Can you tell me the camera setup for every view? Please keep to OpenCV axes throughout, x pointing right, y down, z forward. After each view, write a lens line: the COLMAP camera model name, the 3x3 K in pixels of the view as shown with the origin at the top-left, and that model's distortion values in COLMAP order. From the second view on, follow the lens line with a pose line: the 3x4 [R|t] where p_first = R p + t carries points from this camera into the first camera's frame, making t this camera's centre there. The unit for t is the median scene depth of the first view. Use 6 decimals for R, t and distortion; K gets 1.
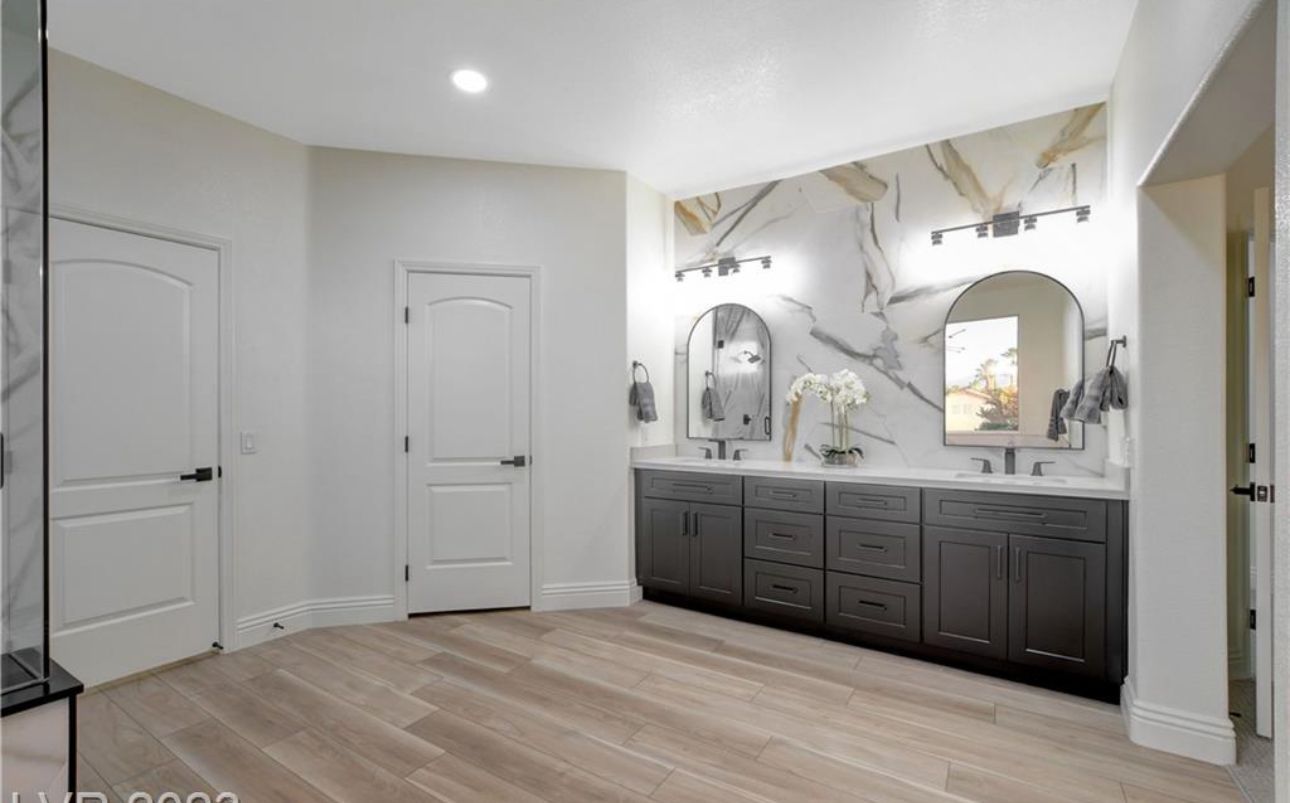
lens RADIAL K [[558.8, 0, 643.8], [0, 558.8, 413.9], [0, 0, 1]] dist [-0.000471, 0.000008]
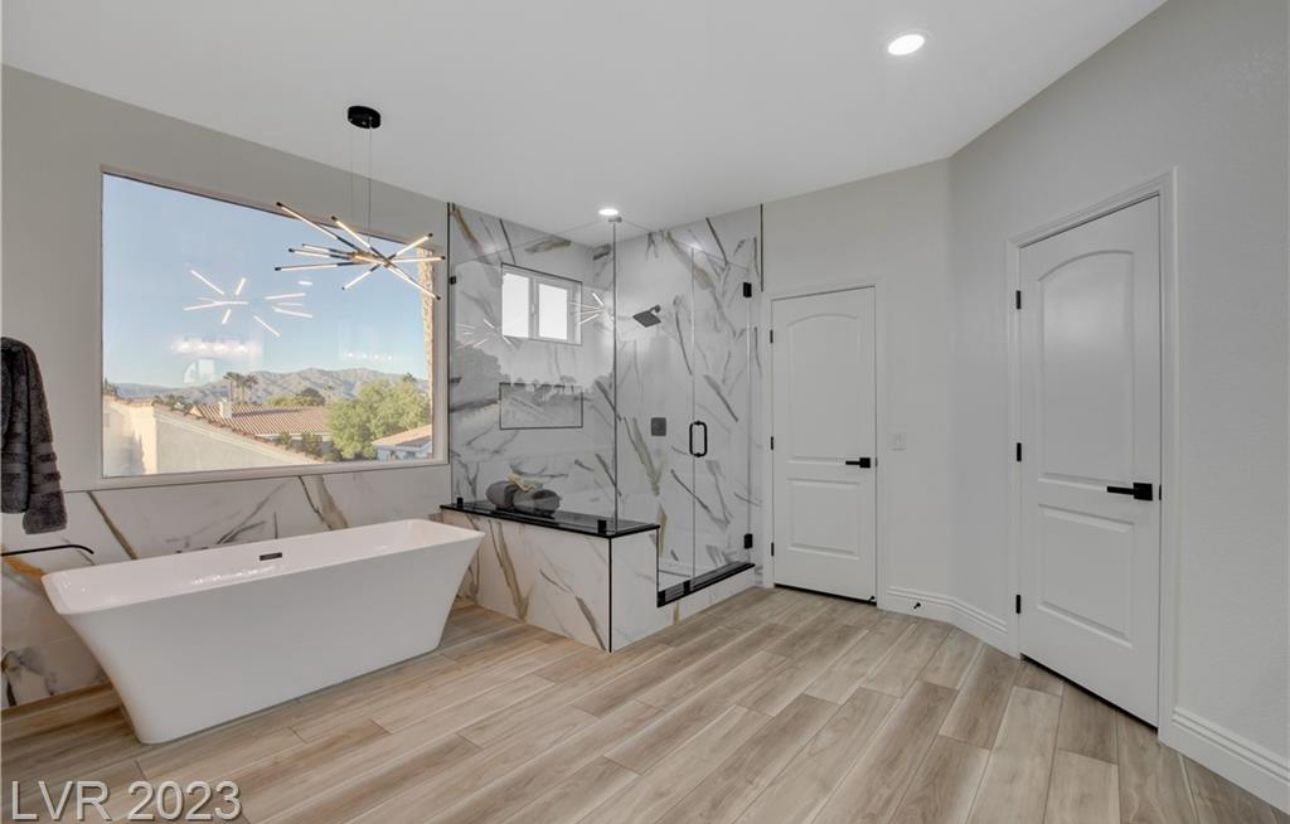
lens RADIAL K [[580.6, 0, 645.0], [0, 580.6, 412.0], [0, 0, 1]] dist [-0.001758, -0.000802]
pose [[-0.099019, -0.005096, -0.995072, 0.628931], [0.000217, 0.999987, -0.005142, -0.003222], [0.995086, -0.000725, -0.099017, 0.643655]]
